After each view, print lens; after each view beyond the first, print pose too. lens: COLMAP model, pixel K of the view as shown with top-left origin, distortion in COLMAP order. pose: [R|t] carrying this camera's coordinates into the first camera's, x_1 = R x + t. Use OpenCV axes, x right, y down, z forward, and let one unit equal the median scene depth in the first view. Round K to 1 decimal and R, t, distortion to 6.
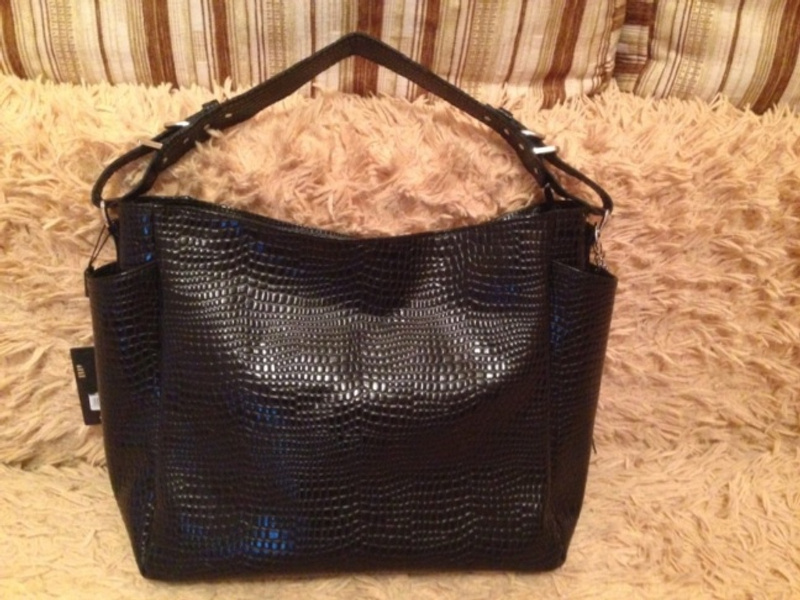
lens RADIAL K [[769.1, 0, 400.0], [0, 769.1, 300.0], [0, 0, 1]] dist [0.055482, -0.208998]
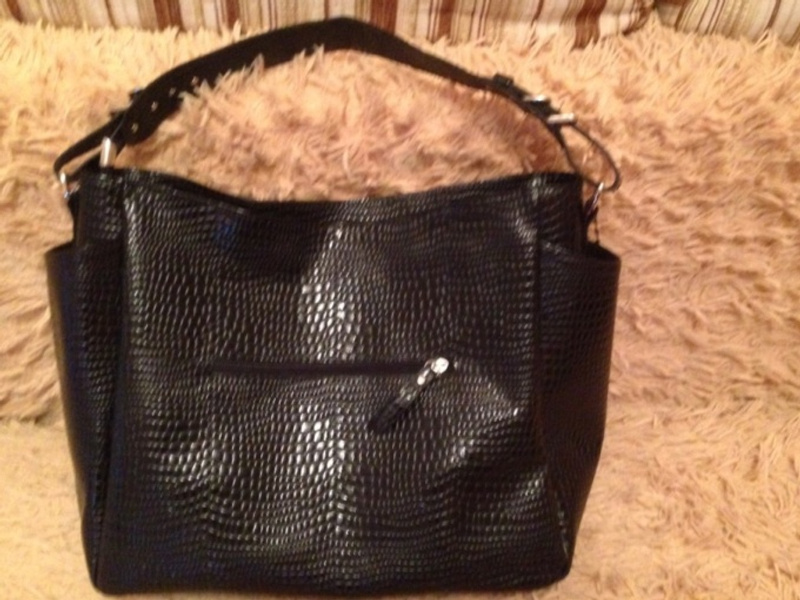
lens RADIAL K [[893.5, 0, 400.0], [0, 893.5, 300.0], [0, 0, 1]] dist [-0.013074, -0.069920]
pose [[0.999485, 0.008137, -0.031026, 0.011980], [-0.004667, 0.993884, 0.110329, -0.067690], [0.031734, -0.110127, 0.993411, -0.106663]]
